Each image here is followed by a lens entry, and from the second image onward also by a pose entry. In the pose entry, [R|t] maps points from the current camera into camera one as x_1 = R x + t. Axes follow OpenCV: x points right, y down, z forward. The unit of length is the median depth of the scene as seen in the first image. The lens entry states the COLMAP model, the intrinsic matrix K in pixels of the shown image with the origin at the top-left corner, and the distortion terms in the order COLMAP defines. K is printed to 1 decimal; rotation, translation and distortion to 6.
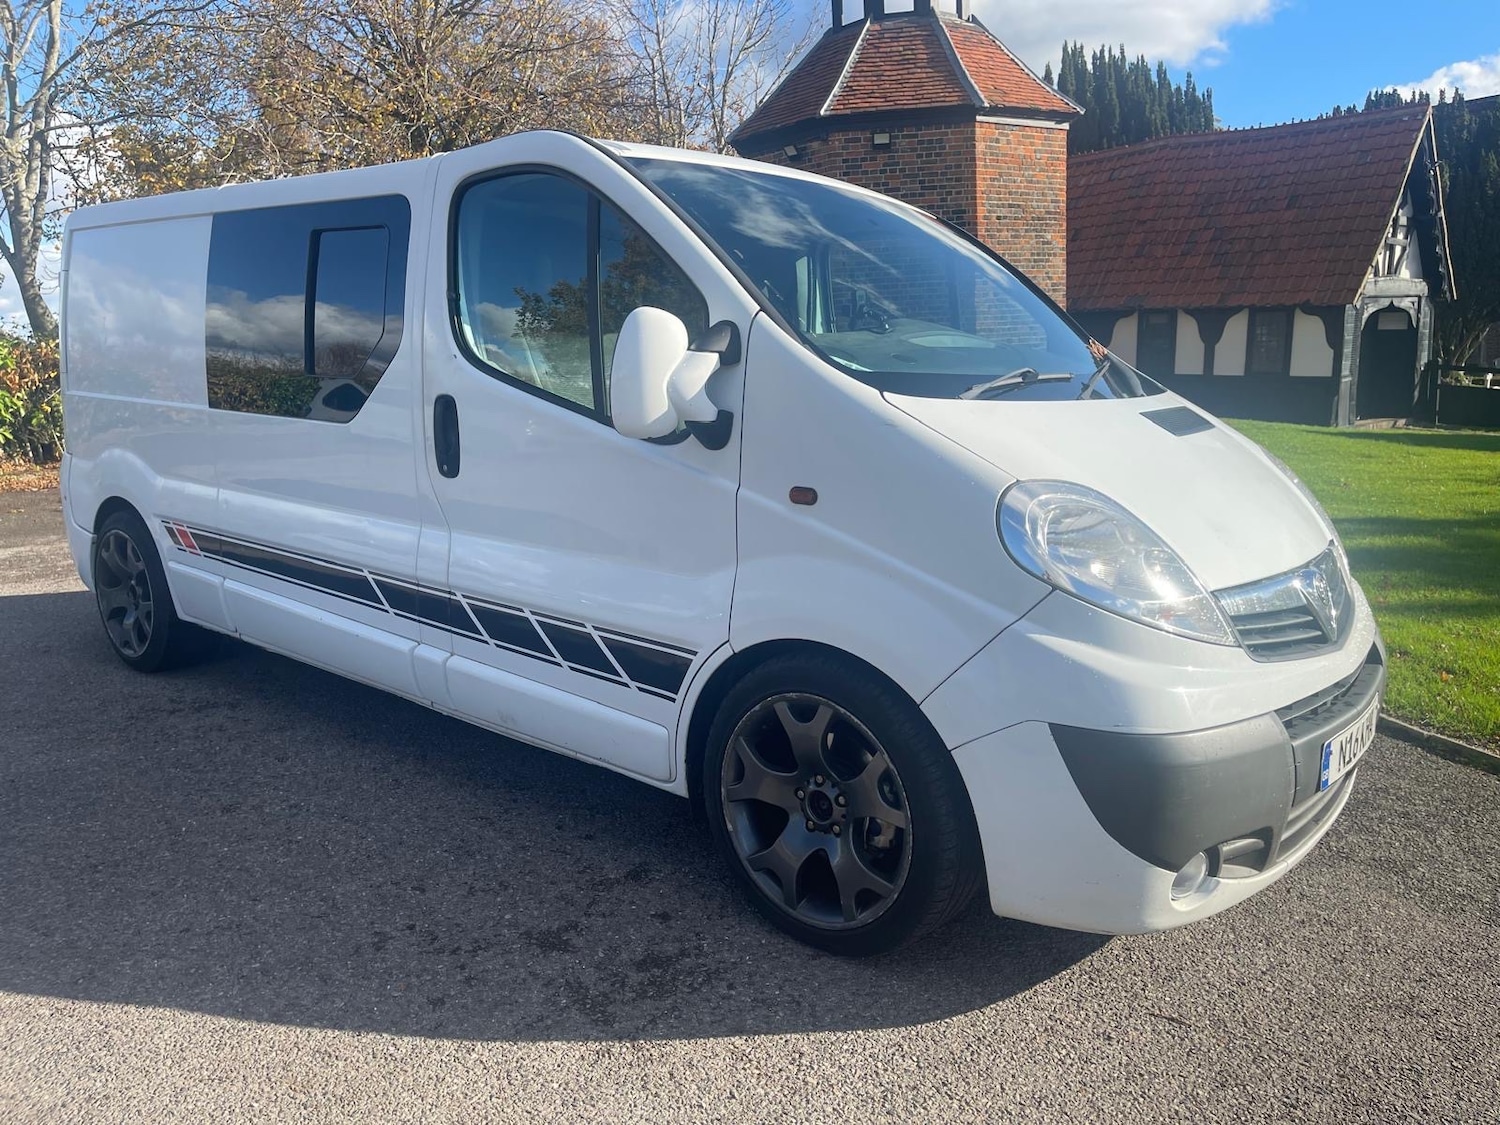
lens RADIAL K [[1164.5, 0, 694.1], [0, 1164.5, 540.7], [0, 0, 1]] dist [0.061429, -0.045880]
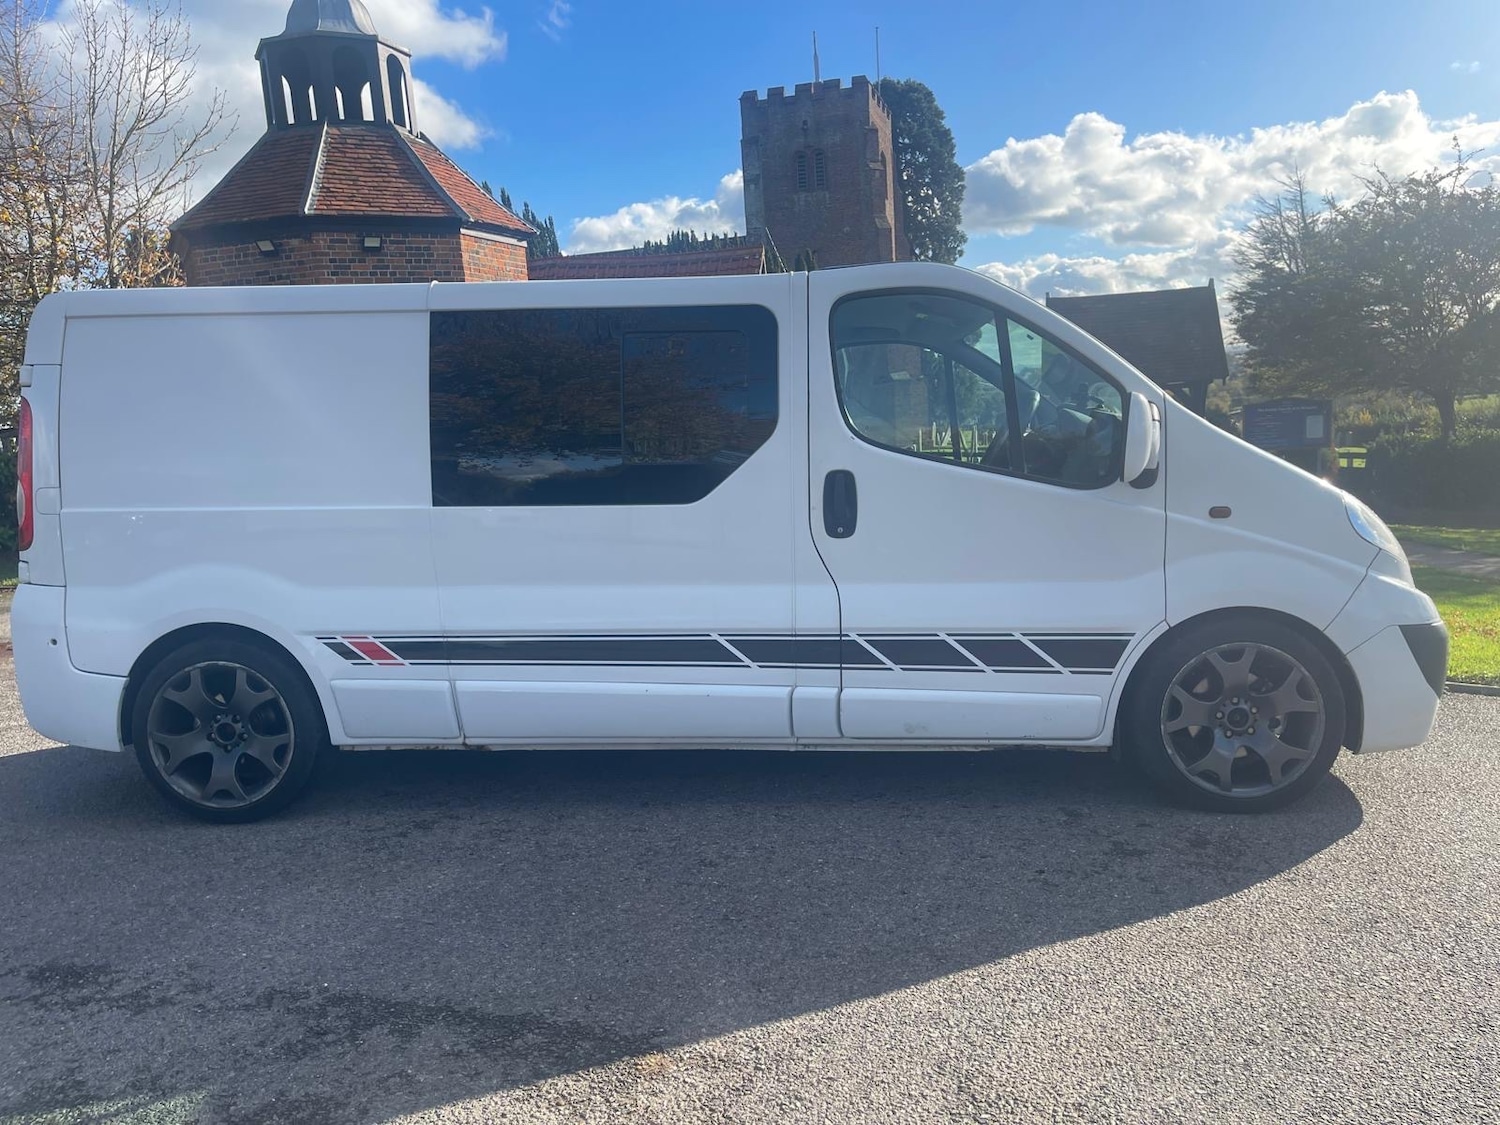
lens RADIAL K [[1164.5, 0, 747.4], [0, 1164.5, 557.8], [0, 0, 1]] dist [0.061429, -0.045880]
pose [[0.806683, -0.089556, 0.584159, -0.987801], [0.129936, 0.991141, -0.027483, -0.013658], [-0.576523, 0.098073, 0.811174, 0.090089]]
